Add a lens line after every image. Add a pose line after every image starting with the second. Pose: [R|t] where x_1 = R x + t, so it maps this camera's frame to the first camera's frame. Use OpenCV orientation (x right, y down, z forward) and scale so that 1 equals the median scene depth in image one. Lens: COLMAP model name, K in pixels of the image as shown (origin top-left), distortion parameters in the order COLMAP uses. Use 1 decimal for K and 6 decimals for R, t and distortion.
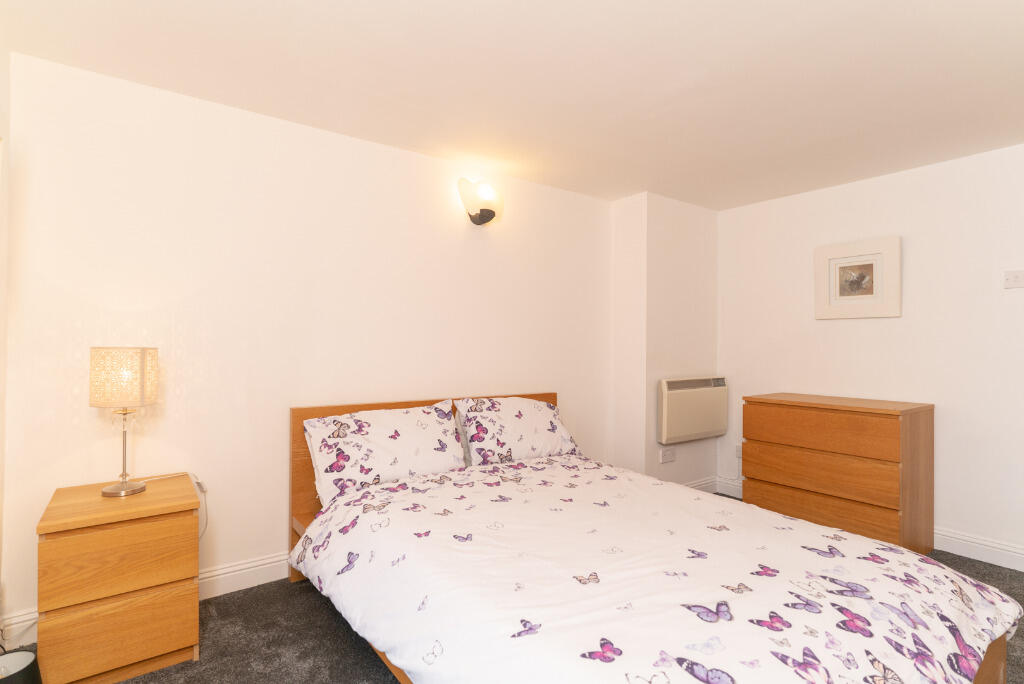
lens RADIAL K [[519.4, 0, 512.0], [0, 519.4, 342.0], [0, 0, 1]] dist [0.020031, 0.000353]
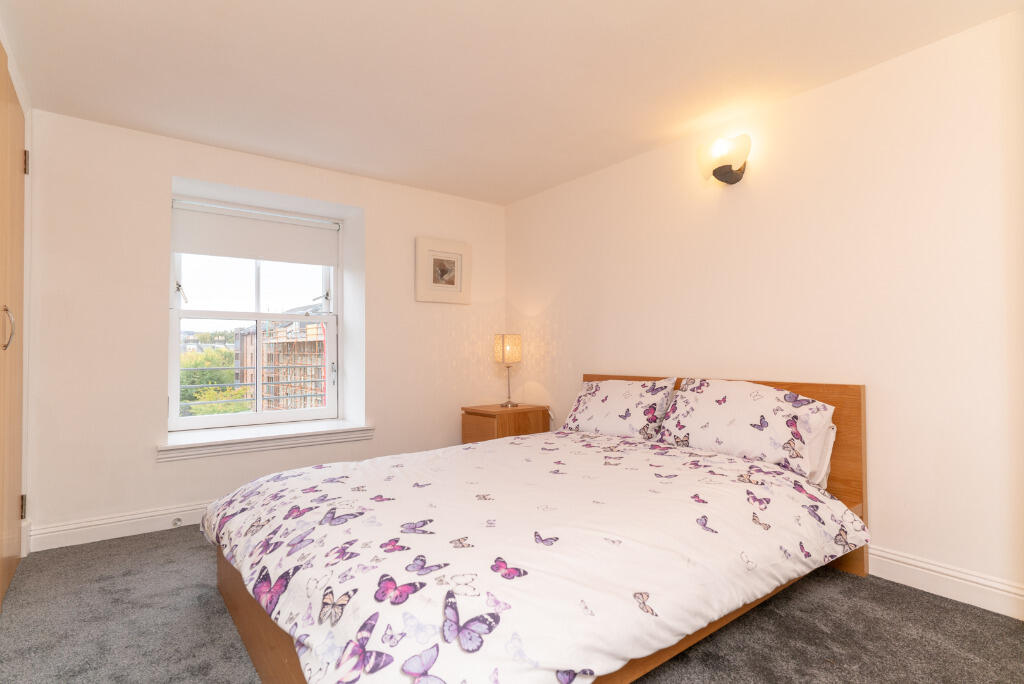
lens RADIAL K [[519.4, 0, 512.0], [0, 519.4, 342.0], [0, 0, 1]] dist [0.020031, 0.000353]
pose [[0.036286, -0.009119, -0.999300, 1.420177], [-0.010176, 0.999903, -0.009494, 0.092113], [0.999290, 0.010514, 0.036190, 1.053564]]
